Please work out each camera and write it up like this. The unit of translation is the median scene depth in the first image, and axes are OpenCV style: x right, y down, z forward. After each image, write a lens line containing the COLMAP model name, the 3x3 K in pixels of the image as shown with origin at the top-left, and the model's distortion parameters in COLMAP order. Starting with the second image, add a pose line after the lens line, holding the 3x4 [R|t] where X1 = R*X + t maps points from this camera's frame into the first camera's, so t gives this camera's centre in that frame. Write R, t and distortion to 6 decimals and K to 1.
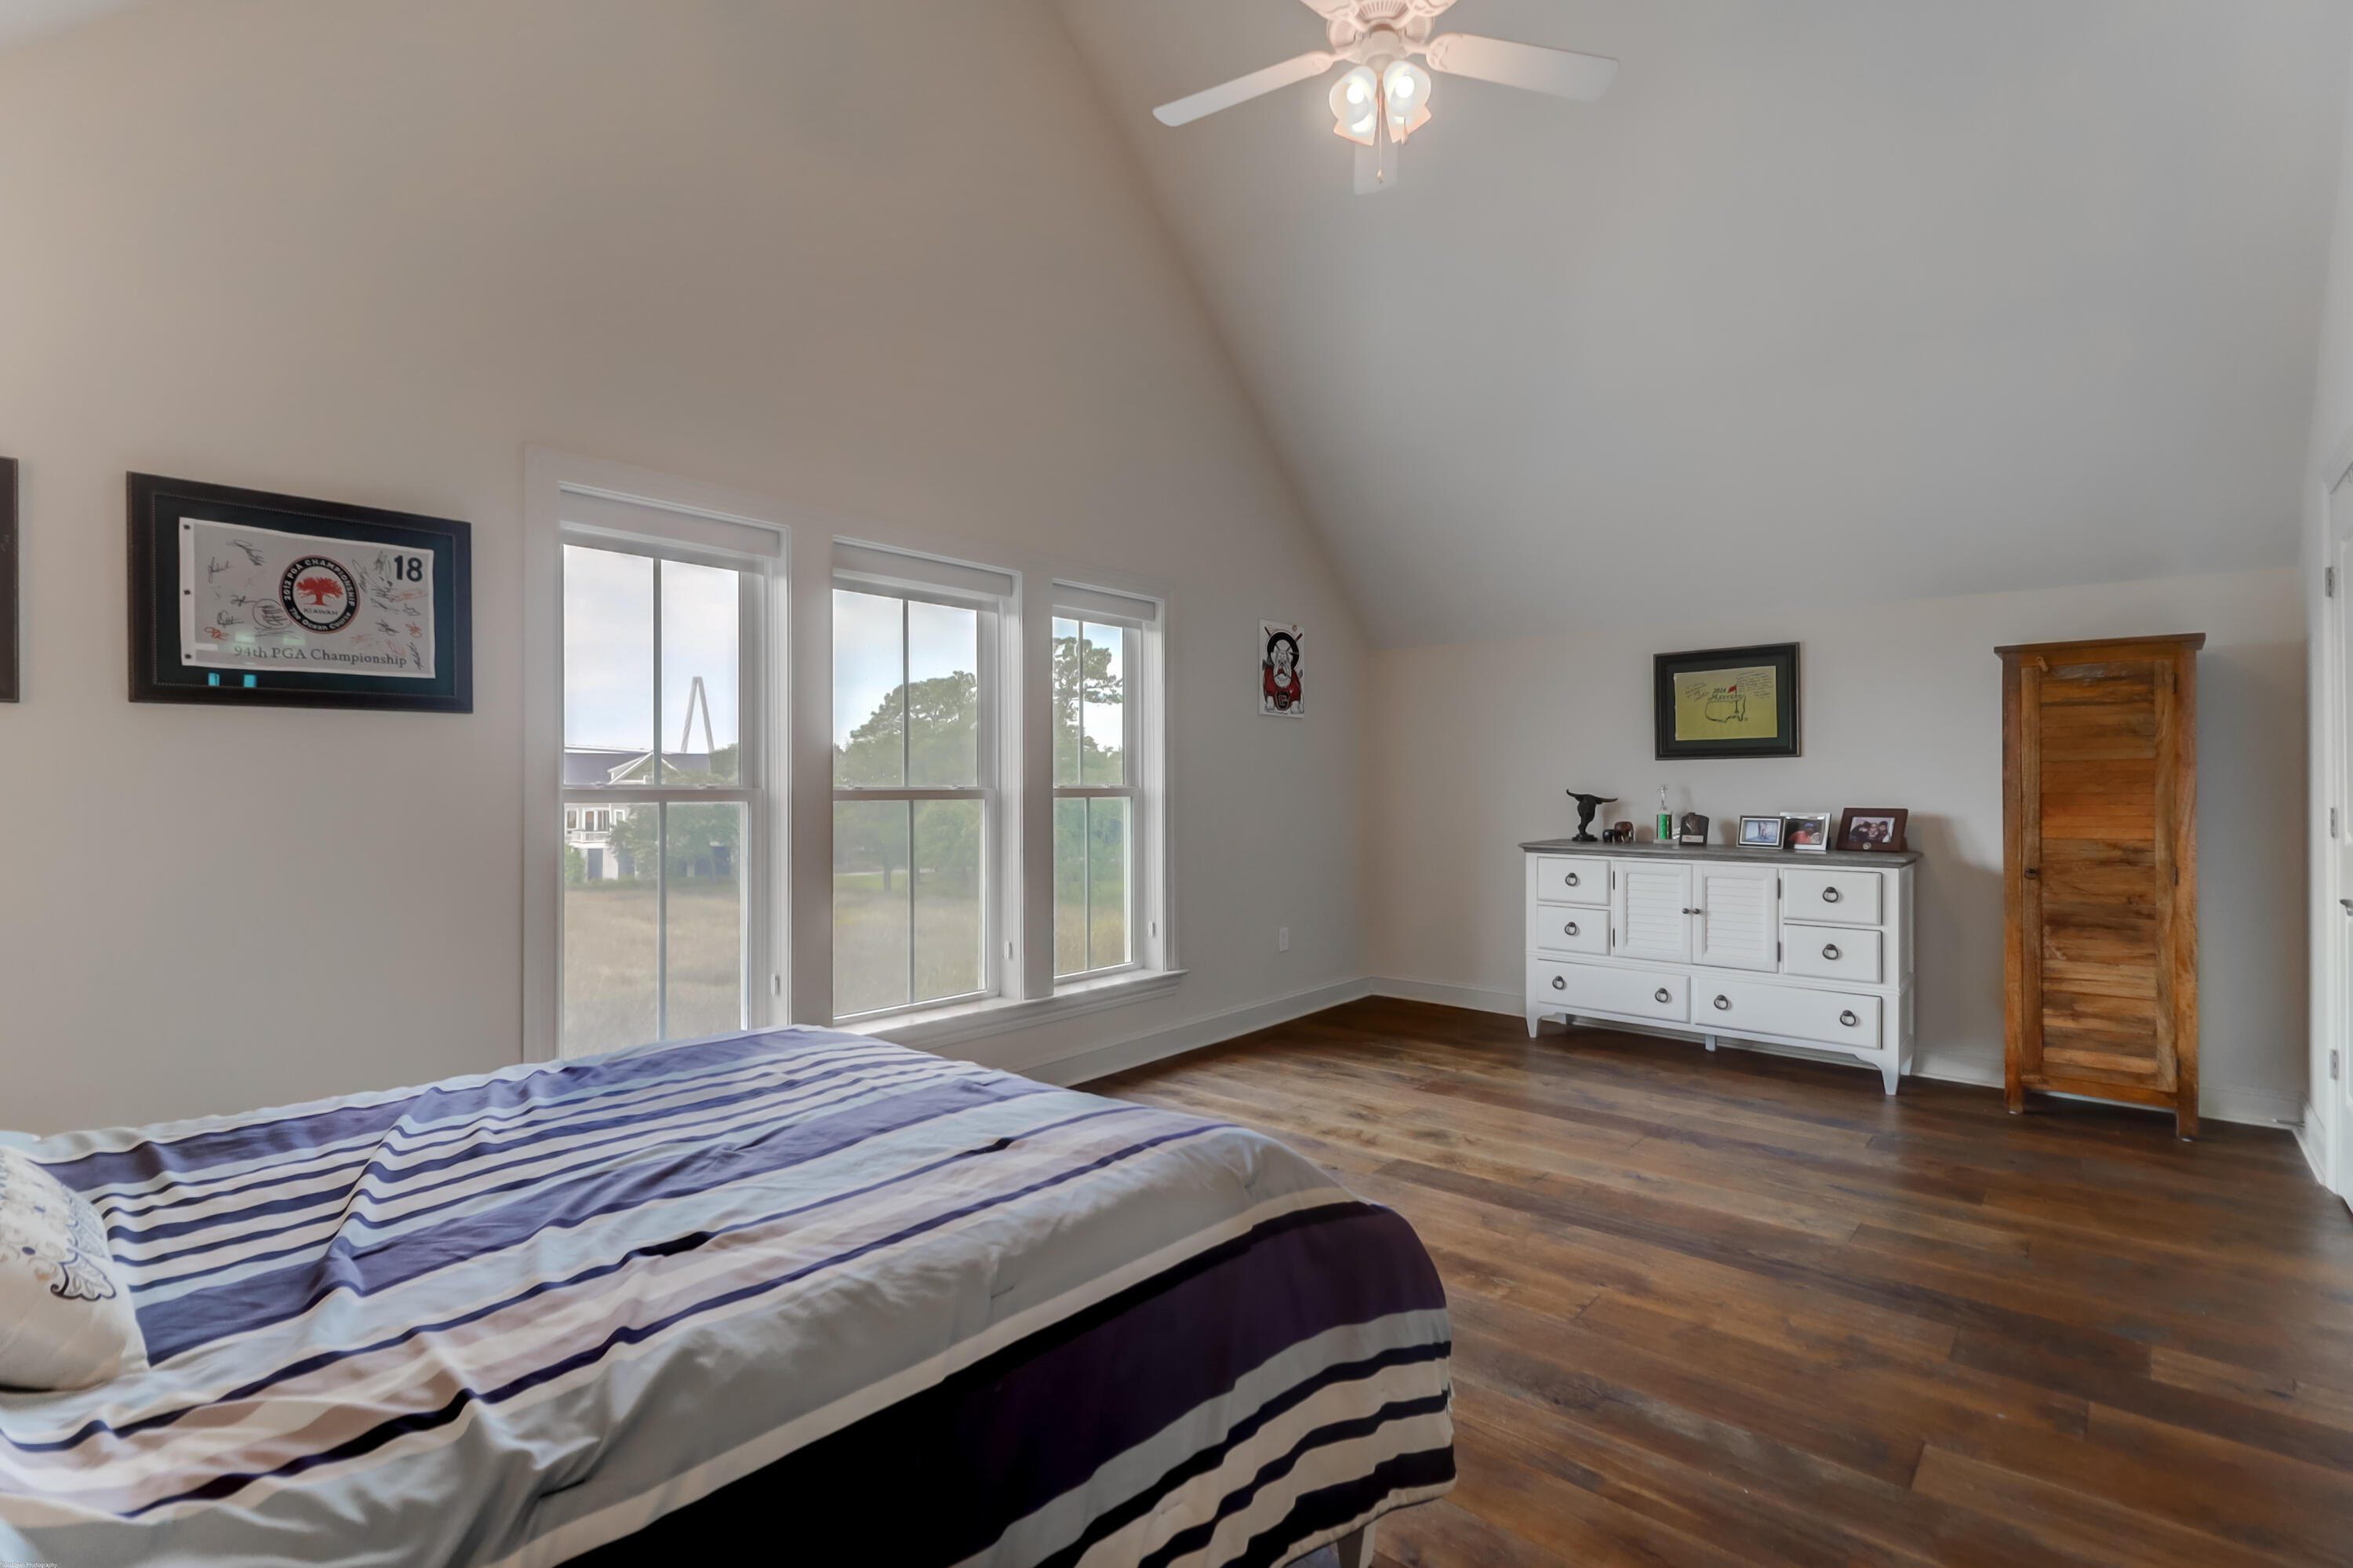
lens RADIAL K [[1083.9, 0, 1179.5], [0, 1083.9, 786.5], [0, 0, 1]] dist [0.020815, -0.015201]
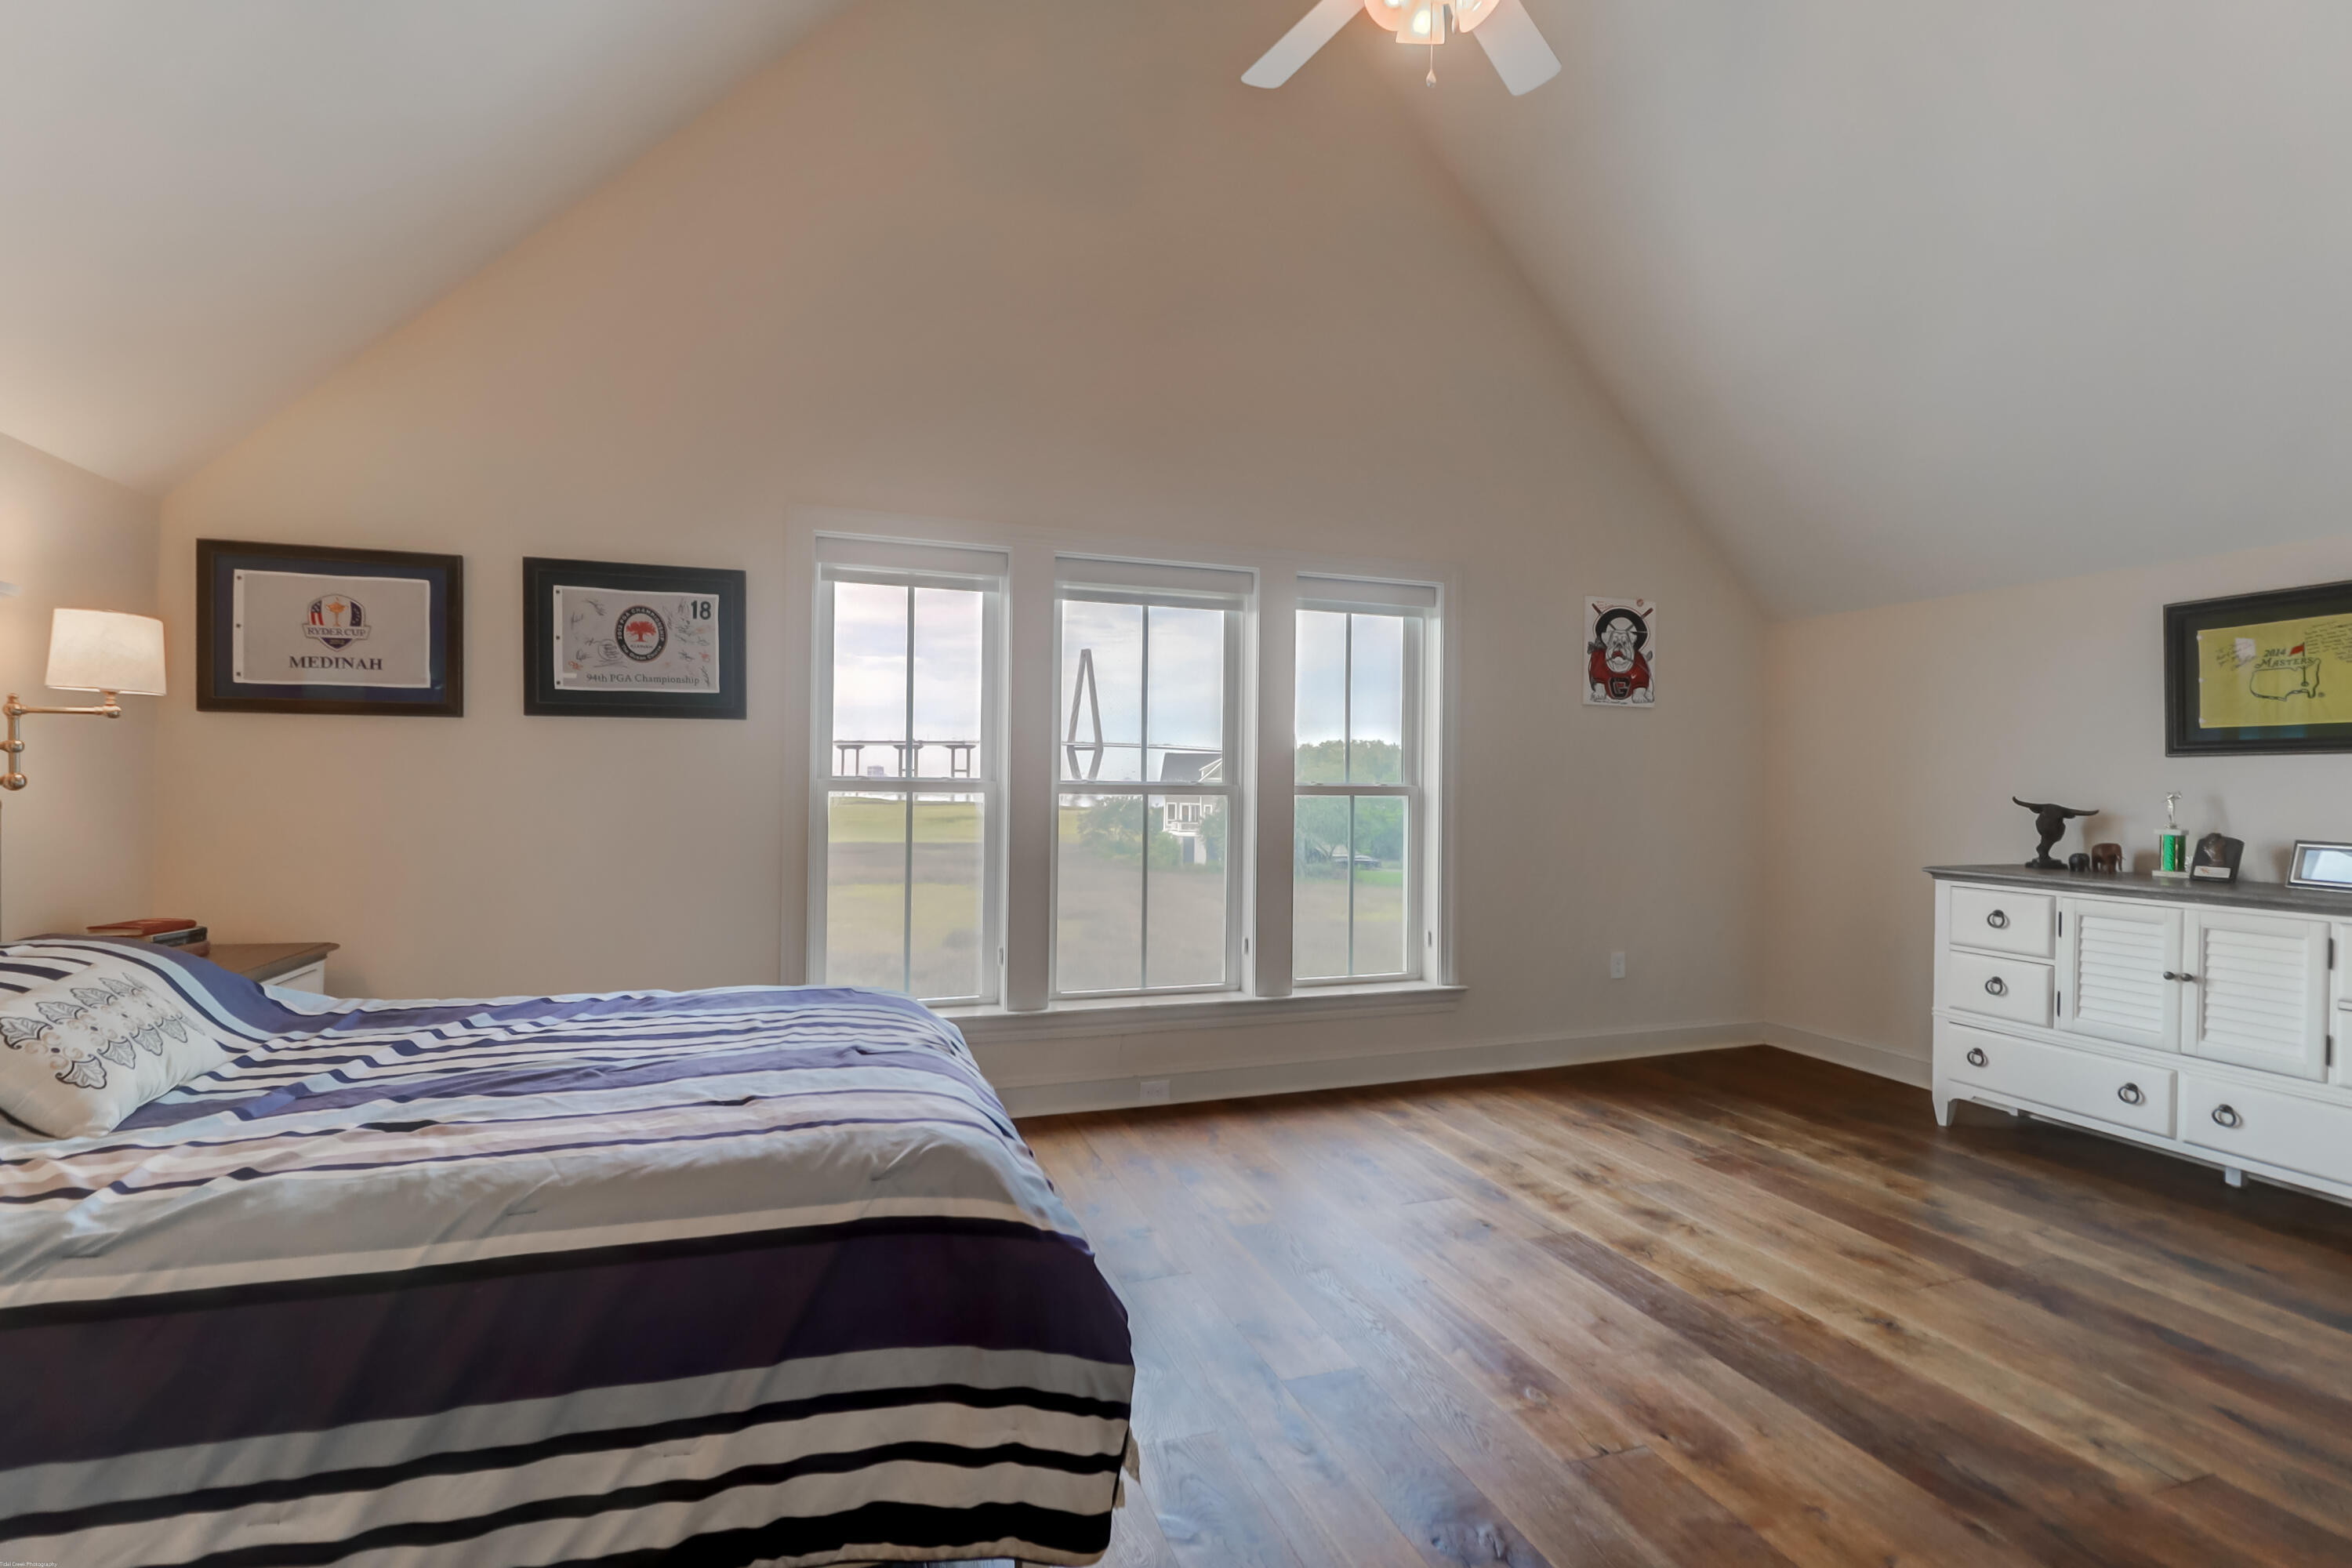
lens RADIAL K [[1083.4, 0, 1179.0], [0, 1083.4, 786.5], [0, 0, 1]] dist [0.020815, -0.015201]
pose [[0.867004, 0.012892, -0.498134, 0.267499], [-0.012674, 0.999912, 0.003820, 0.000222], [0.498140, 0.003001, 0.867091, 0.091423]]
